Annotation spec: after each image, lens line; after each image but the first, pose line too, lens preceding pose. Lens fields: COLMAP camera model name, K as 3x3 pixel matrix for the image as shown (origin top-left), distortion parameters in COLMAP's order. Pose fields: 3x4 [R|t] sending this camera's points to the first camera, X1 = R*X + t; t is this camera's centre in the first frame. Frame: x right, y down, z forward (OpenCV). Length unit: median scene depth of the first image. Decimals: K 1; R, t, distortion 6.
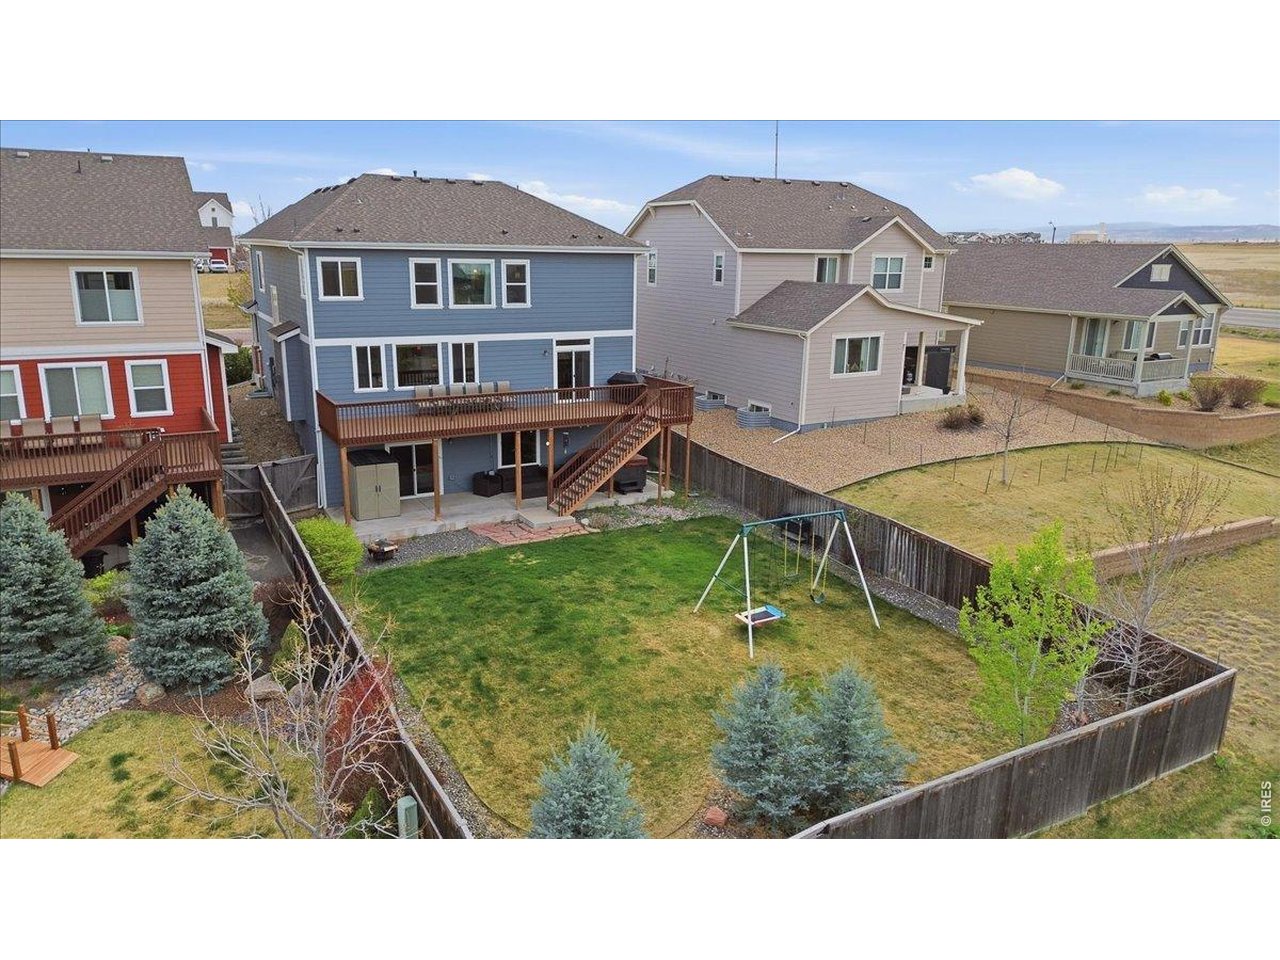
lens RADIAL K [[892.1, 0, 636.7], [0, 892.1, 482.1], [0, 0, 1]] dist [0.116838, -0.165136]
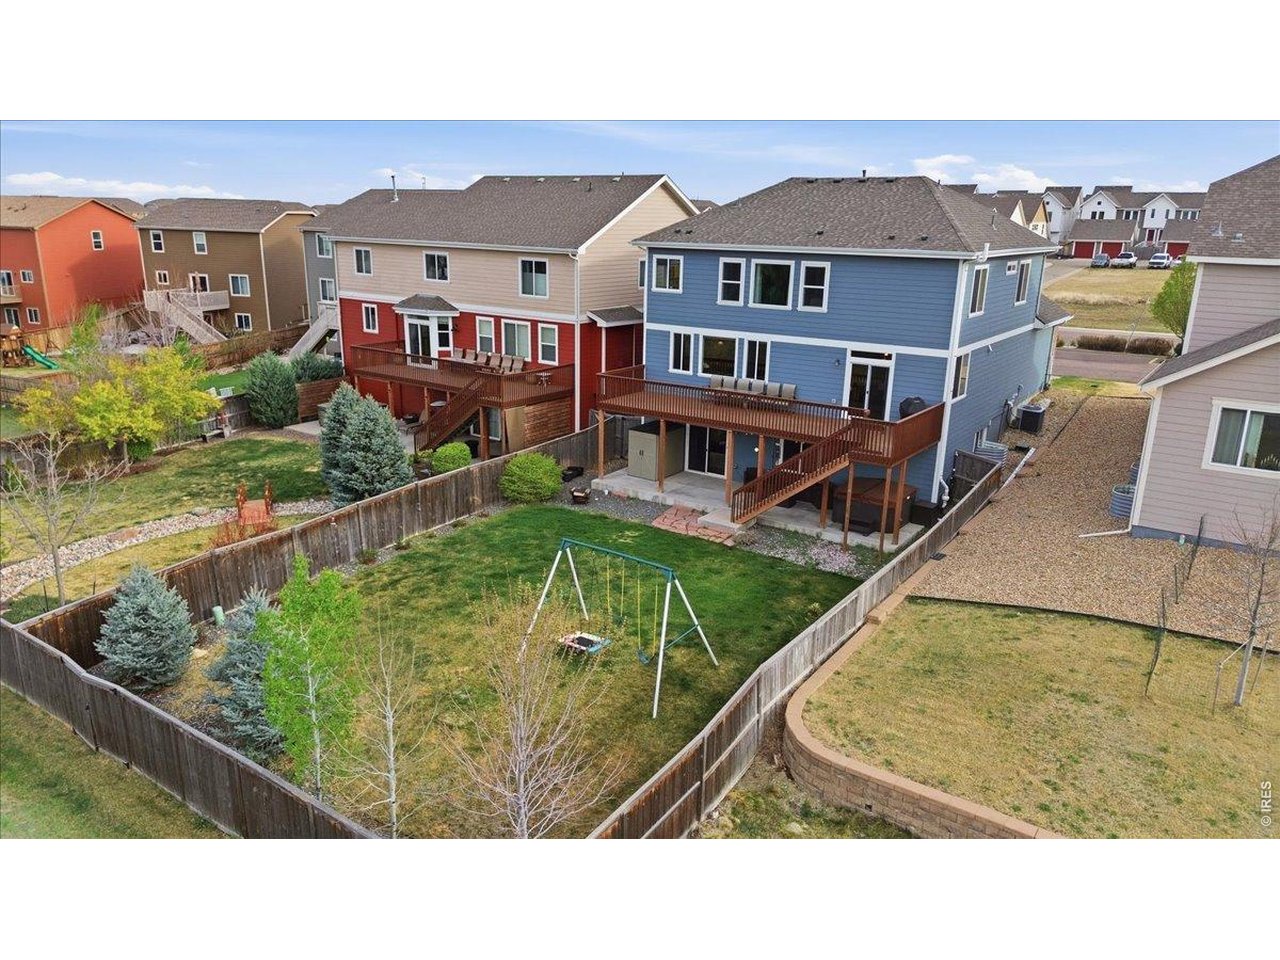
lens RADIAL K [[892.1, 0, 636.7], [0, 892.1, 482.1], [0, 0, 1]] dist [0.116838, -0.165136]
pose [[0.441369, 0.247828, -0.862424, 0.693740], [-0.240545, 0.958605, 0.152361, -0.126429], [0.864483, 0.140204, 0.482713, 0.416775]]
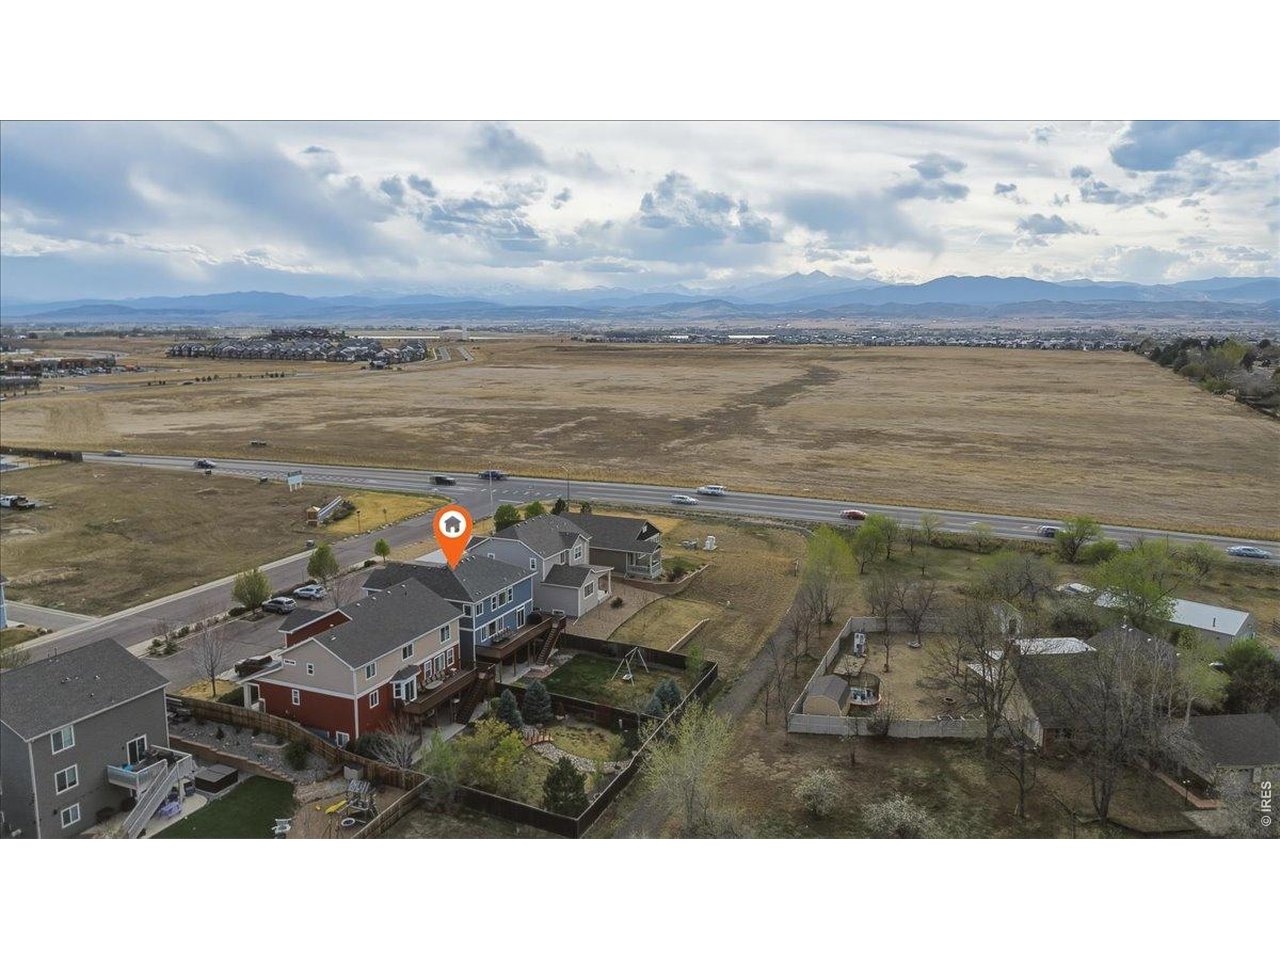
lens RADIAL K [[892.1, 0, 636.7], [0, 892.1, 482.1], [0, 0, 1]] dist [0.116838, -0.165136]
pose [[0.788738, -0.118775, 0.603146, -1.680191], [0.165040, 0.986049, -0.021645, -0.485483], [-0.592161, 0.116615, 0.797337, -1.851620]]
